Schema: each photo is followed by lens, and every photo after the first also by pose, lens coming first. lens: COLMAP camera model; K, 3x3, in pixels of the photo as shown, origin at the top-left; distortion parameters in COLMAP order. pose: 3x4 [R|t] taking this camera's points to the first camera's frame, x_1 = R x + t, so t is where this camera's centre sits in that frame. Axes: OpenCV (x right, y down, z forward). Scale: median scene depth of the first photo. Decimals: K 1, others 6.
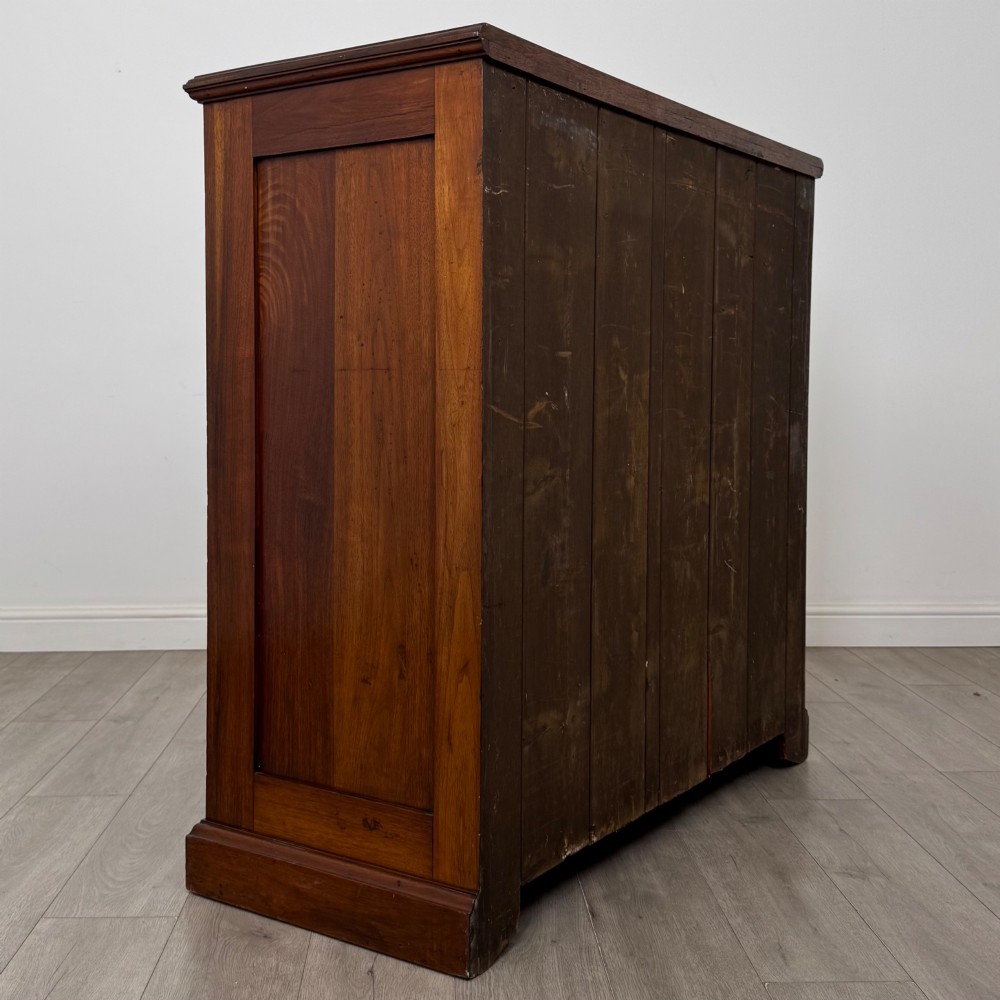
lens RADIAL K [[1268.5, 0, 545.7], [0, 1268.5, 427.8], [0, 0, 1]] dist [0.151160, -0.229588]
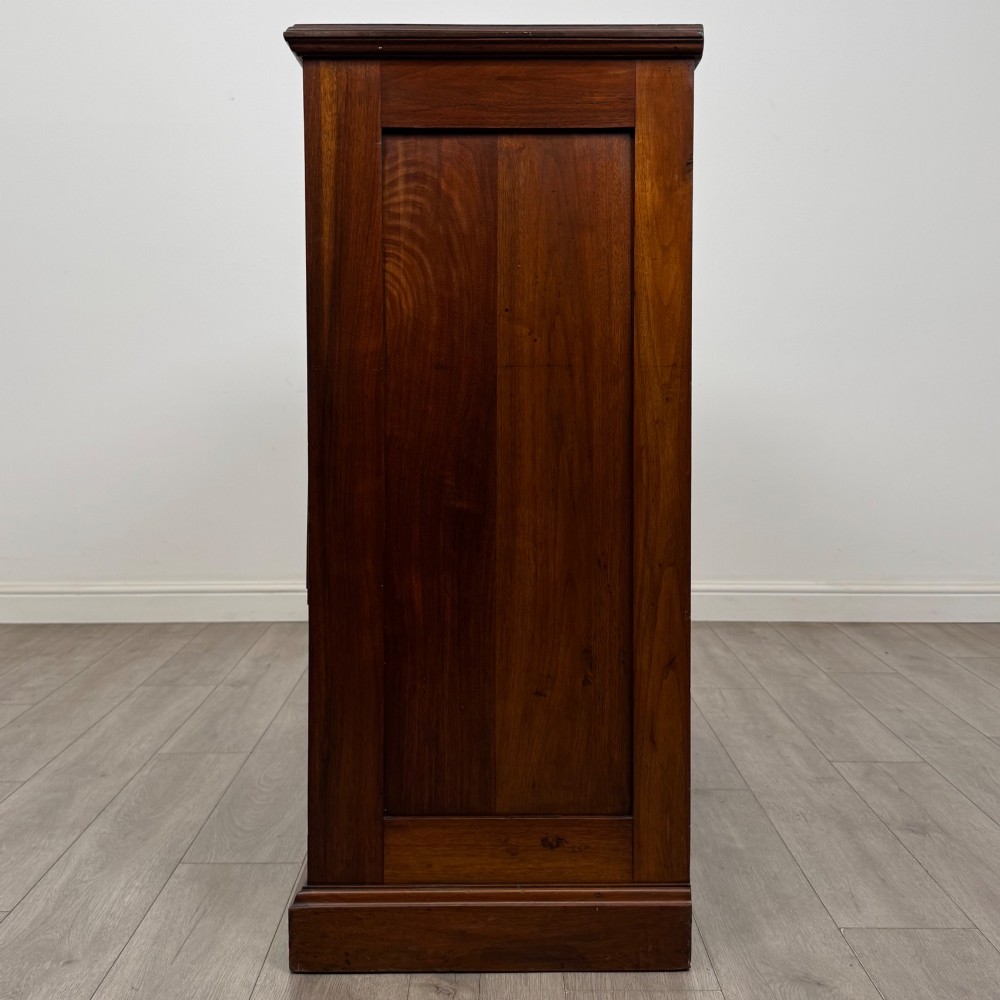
lens RADIAL K [[1259.9, 0, 485.8], [0, 1259.9, 431.6], [0, 0, 1]] dist [0.183309, -0.424069]
pose [[0.823576, -0.021104, 0.566813, -0.698665], [0.022515, 0.999736, 0.004509, -0.001884], [-0.566759, 0.009048, 0.823834, 0.241033]]
